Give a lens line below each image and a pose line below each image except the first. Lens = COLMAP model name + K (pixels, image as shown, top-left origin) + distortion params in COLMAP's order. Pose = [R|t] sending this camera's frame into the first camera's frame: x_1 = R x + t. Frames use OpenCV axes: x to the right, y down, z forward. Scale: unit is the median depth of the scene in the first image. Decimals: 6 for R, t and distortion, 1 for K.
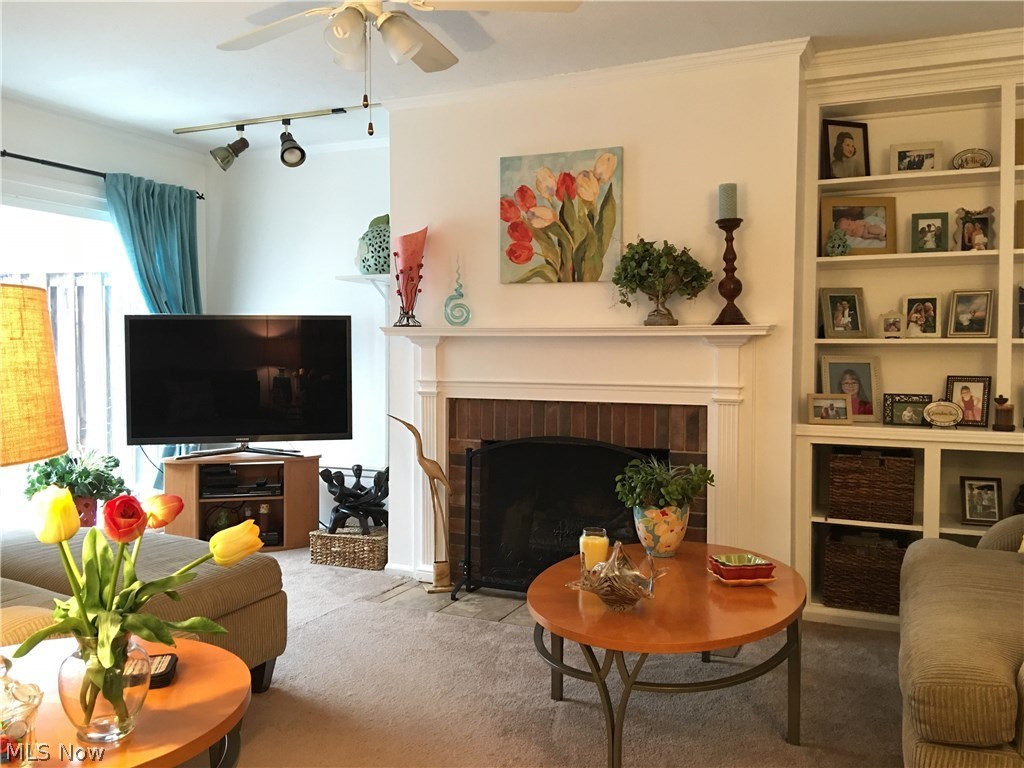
lens RADIAL K [[846.8, 0, 512.0], [0, 846.8, 384.0], [0, 0, 1]] dist [0.094204, -0.145913]
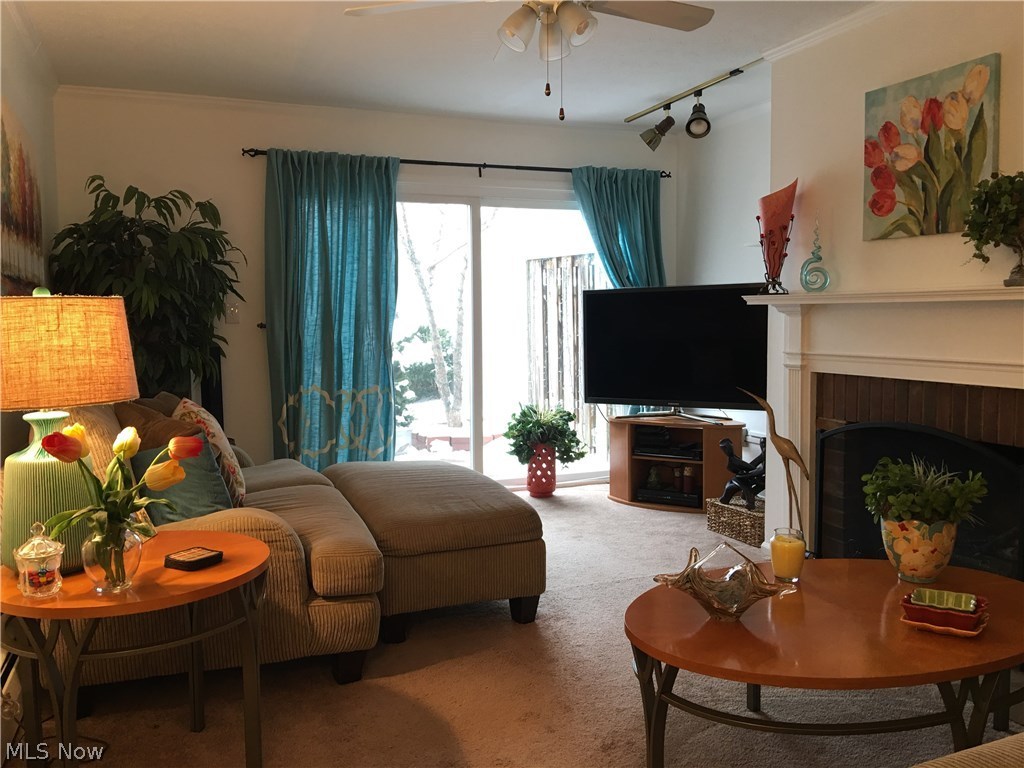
lens RADIAL K [[847.9, 0, 513.6], [0, 847.9, 388.5], [0, 0, 1]] dist [0.093931, -0.139875]
pose [[0.725096, 0.047396, -0.687014, 0.346622], [-0.013124, 0.998399, 0.055027, -0.013281], [0.688522, -0.030884, 0.724557, 0.126328]]
